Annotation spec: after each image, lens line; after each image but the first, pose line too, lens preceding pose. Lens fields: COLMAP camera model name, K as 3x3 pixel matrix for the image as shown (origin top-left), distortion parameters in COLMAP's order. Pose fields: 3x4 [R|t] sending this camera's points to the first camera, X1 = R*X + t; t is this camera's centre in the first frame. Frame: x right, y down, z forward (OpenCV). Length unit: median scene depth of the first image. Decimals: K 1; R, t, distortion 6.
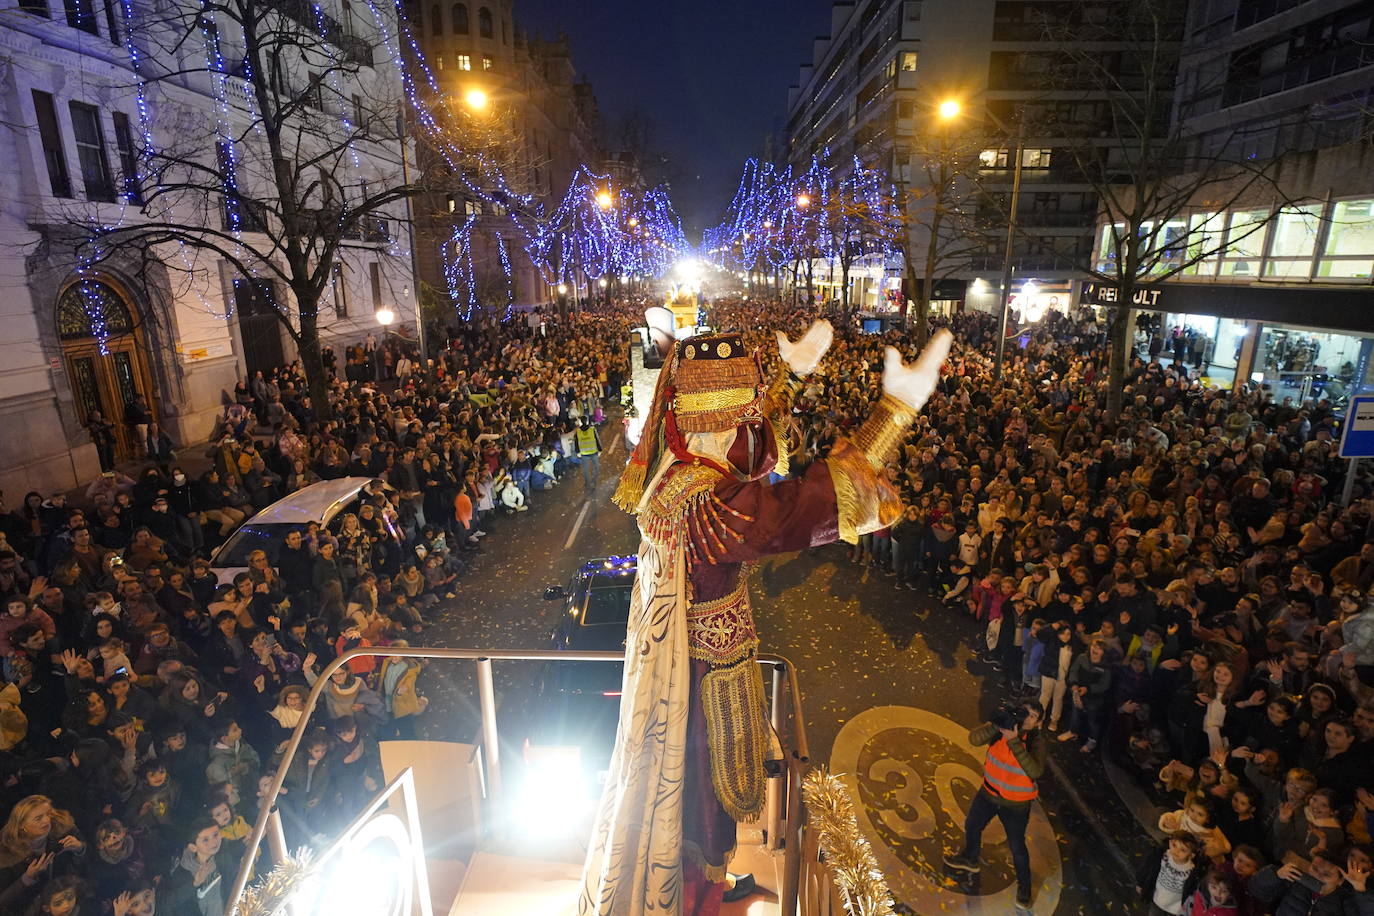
lens RADIAL K [[694.7, 0, 687.0], [0, 694.7, 458.0], [0, 0, 1]] dist [-0.000375, 0.000322]
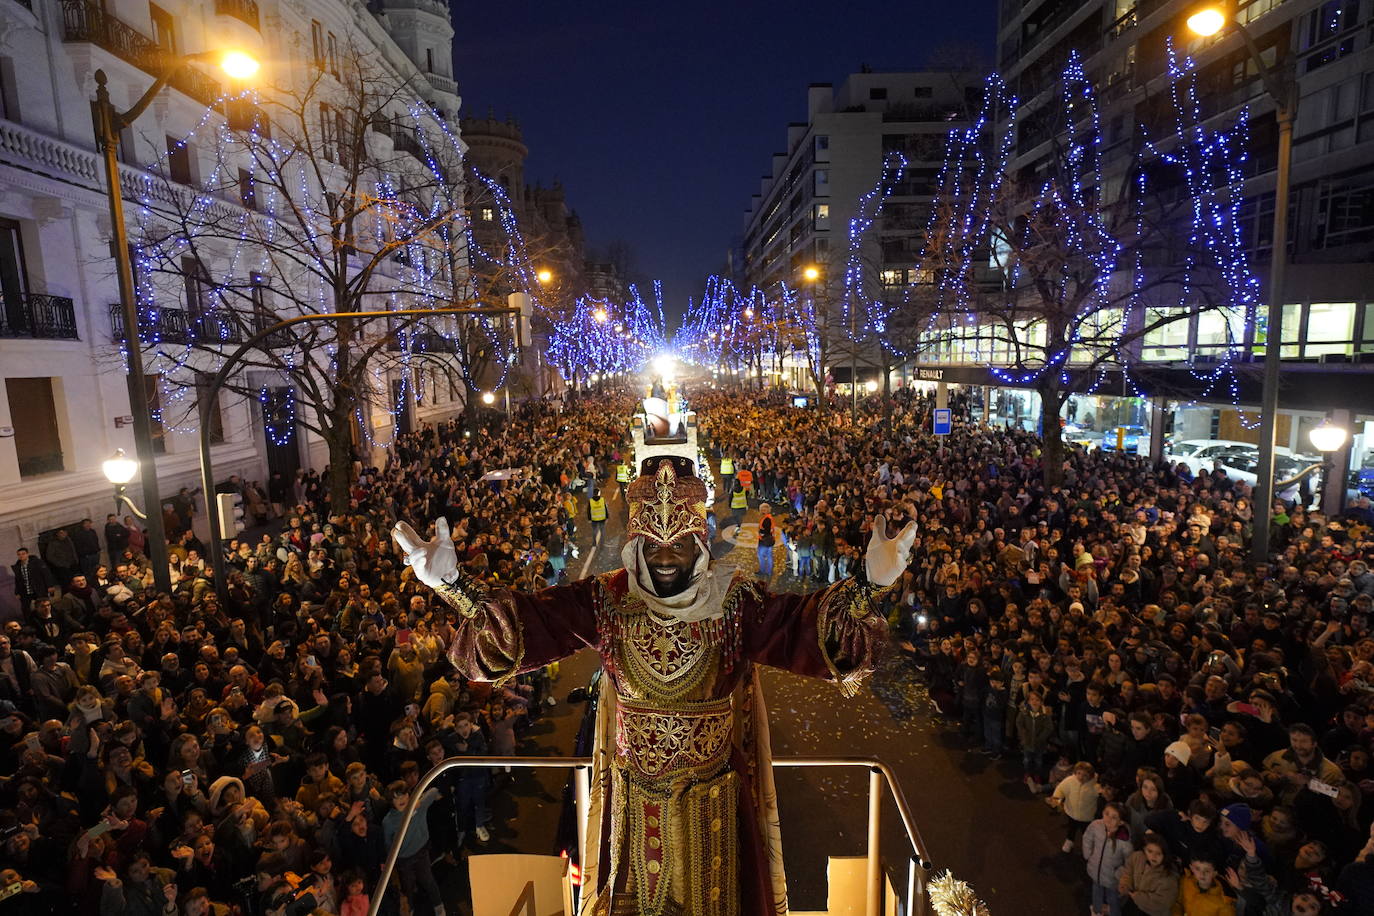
lens RADIAL K [[694.7, 0, 687.0], [0, 694.7, 458.0], [0, 0, 1]] dist [-0.000375, 0.000322]
pose [[0.998990, -0.032875, 0.030627, -0.001242], [0.036556, 0.991020, -0.128620, 0.056628], [-0.026124, 0.129609, 0.991221, -0.217271]]
